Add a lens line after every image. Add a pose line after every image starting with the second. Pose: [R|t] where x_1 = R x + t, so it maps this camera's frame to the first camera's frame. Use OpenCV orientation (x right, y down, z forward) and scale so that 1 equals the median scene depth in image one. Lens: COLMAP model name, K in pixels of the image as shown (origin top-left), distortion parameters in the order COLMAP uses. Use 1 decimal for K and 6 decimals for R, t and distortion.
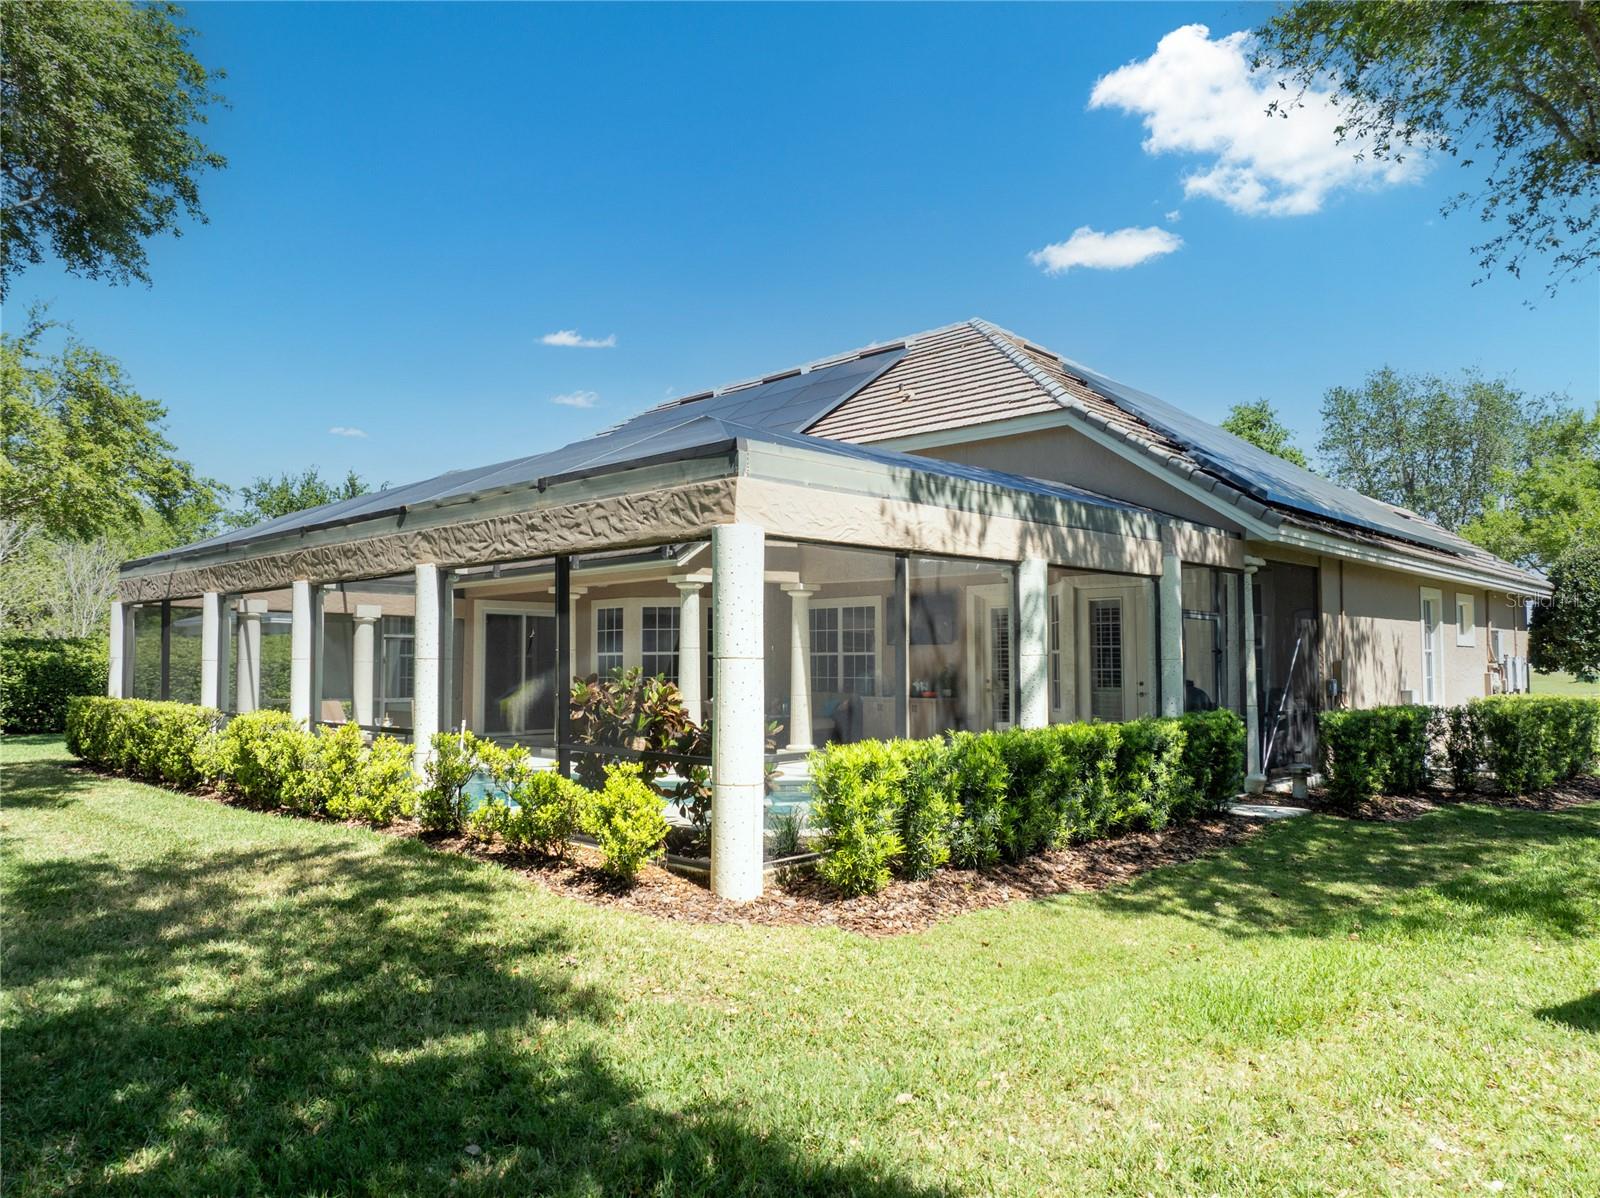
lens RADIAL K [[1127.0, 0, 802.8], [0, 1127.0, 594.0], [0, 0, 1]] dist [-0.041772, 0.021012]
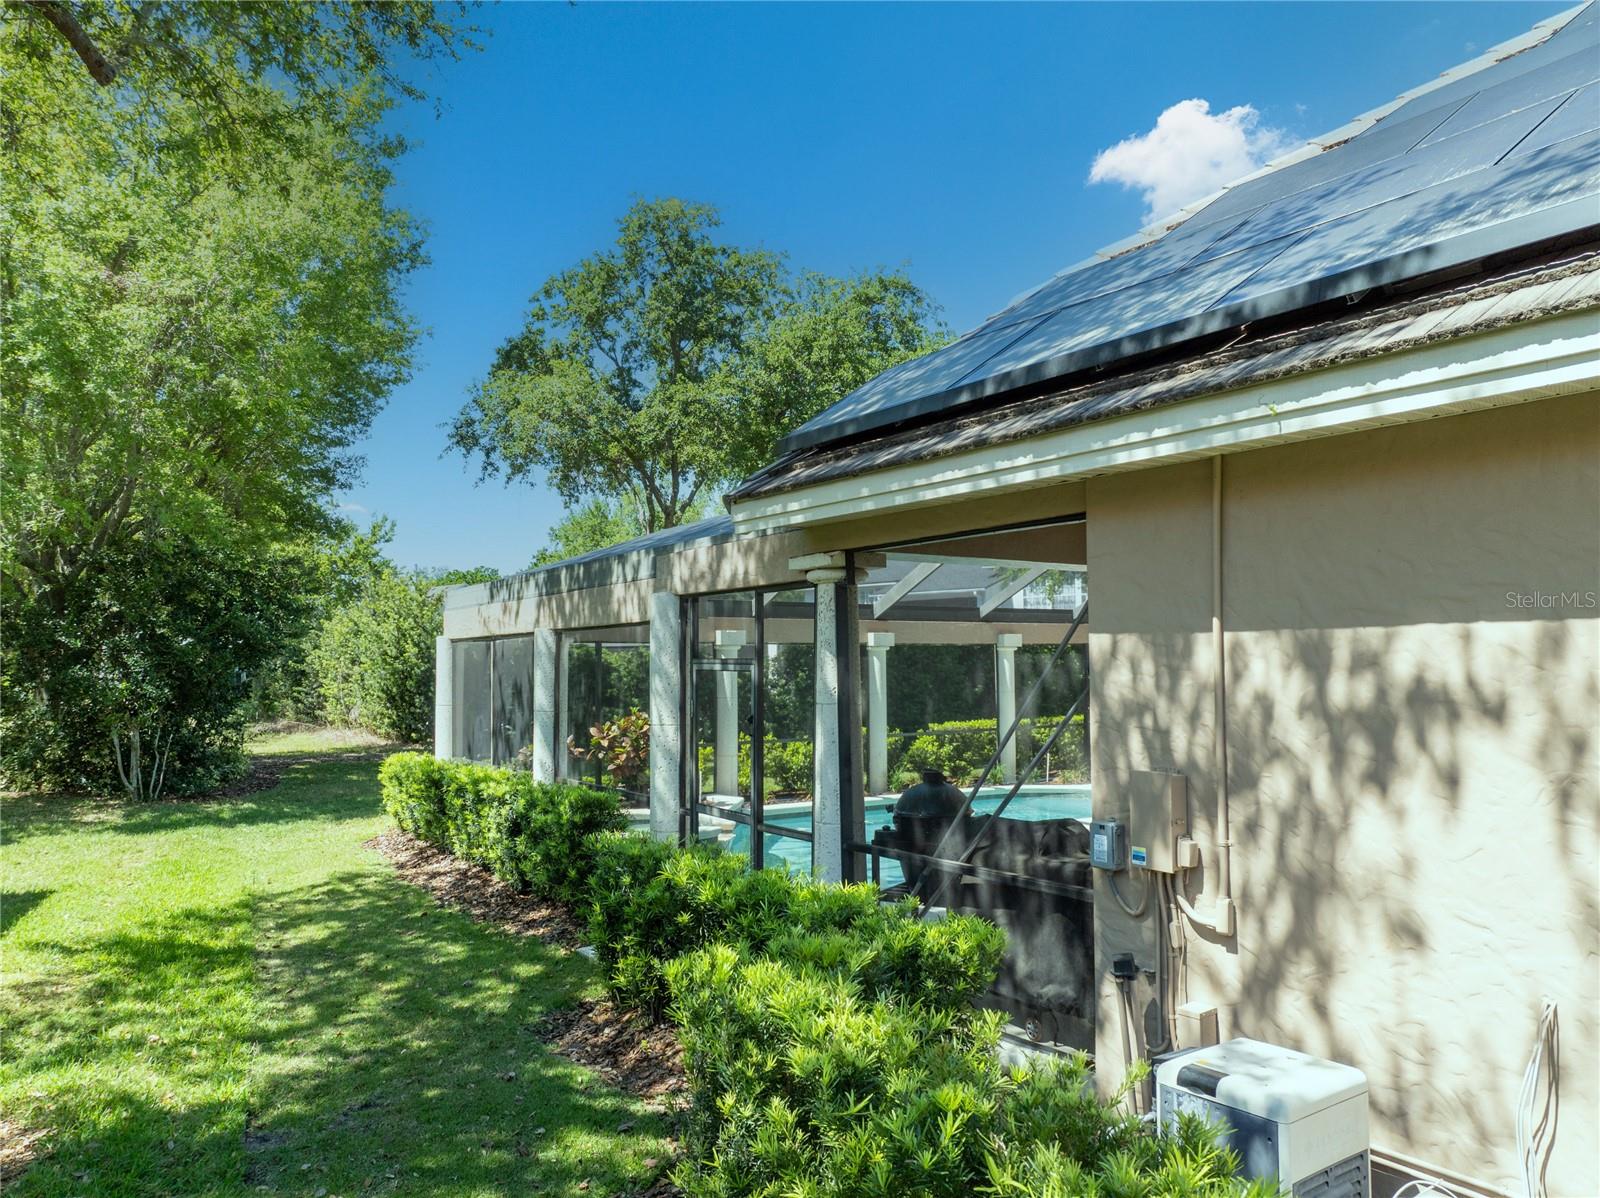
lens RADIAL K [[1127.0, 0, 804.2], [0, 1127.0, 605.0], [0, 0, 1]] dist [-0.041772, 0.021012]
pose [[-0.207112, -0.052966, -0.976882, 1.262764], [0.064243, 0.995642, -0.067603, 0.040792], [0.976206, -0.076759, -0.202806, 1.477039]]
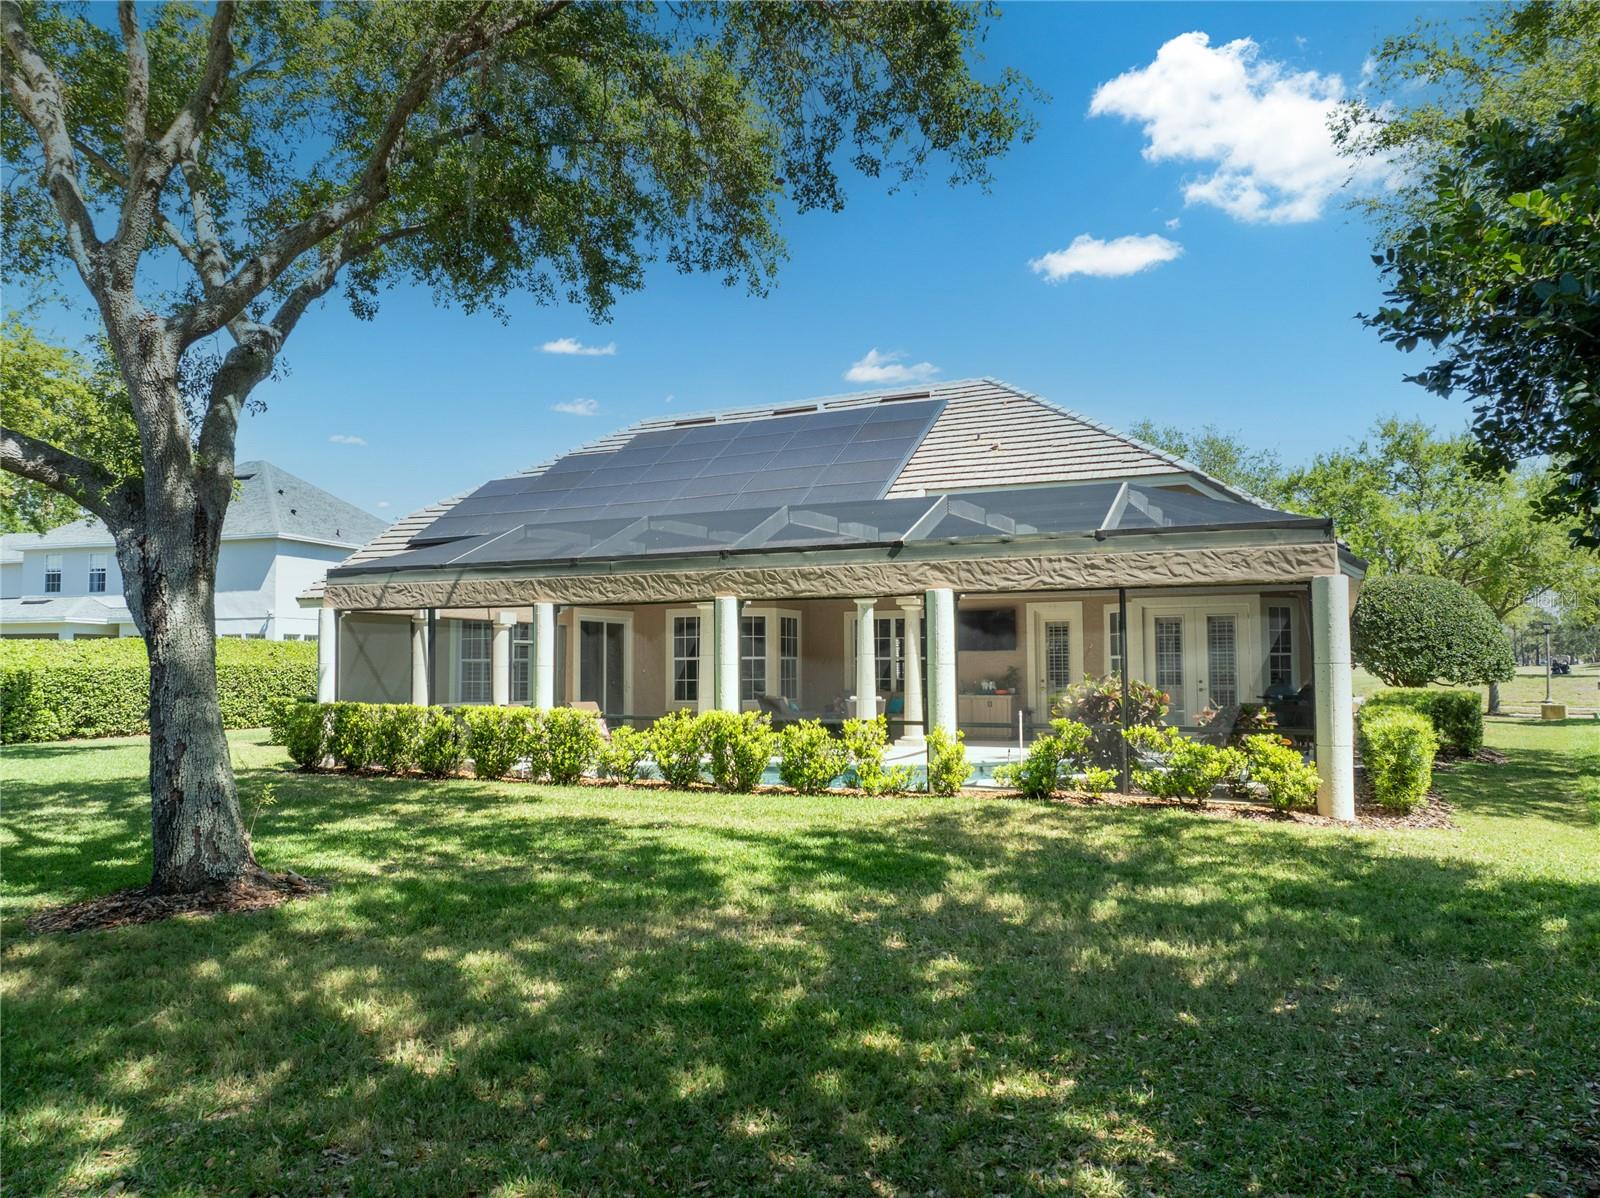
lens RADIAL K [[1127.0, 0, 798.2], [0, 1127.0, 598.8], [0, 0, 1]] dist [-0.041772, 0.021012]
pose [[0.951677, 0.016300, 0.306667, -0.584860], [-0.016726, 0.999859, -0.001239, -0.007554], [-0.306644, -0.003950, 0.951816, -0.105026]]
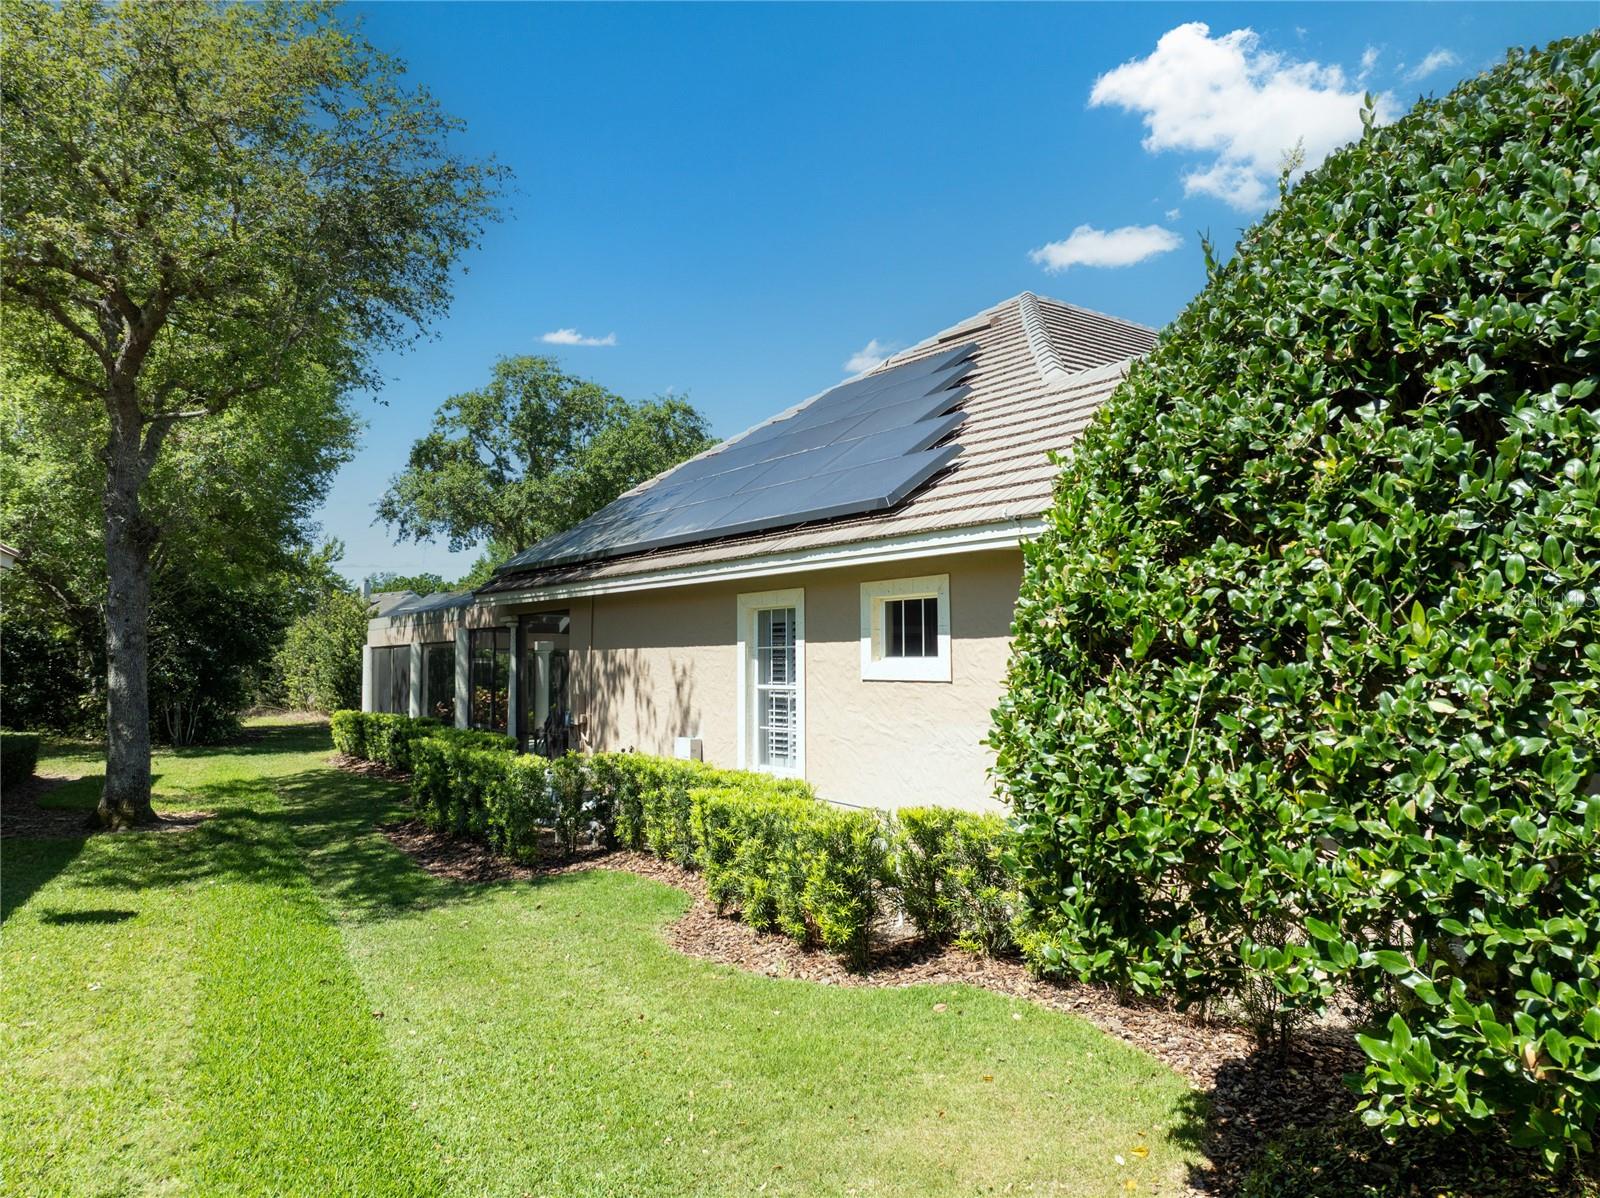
lens RADIAL K [[1127.0, 0, 797.4], [0, 1127.0, 604.5], [0, 0, 1]] dist [-0.041772, 0.021012]
pose [[-0.174712, -0.055261, -0.983068, 2.256470], [0.062734, 0.995770, -0.067125, 0.092078], [0.982619, -0.073400, -0.170506, 2.112502]]
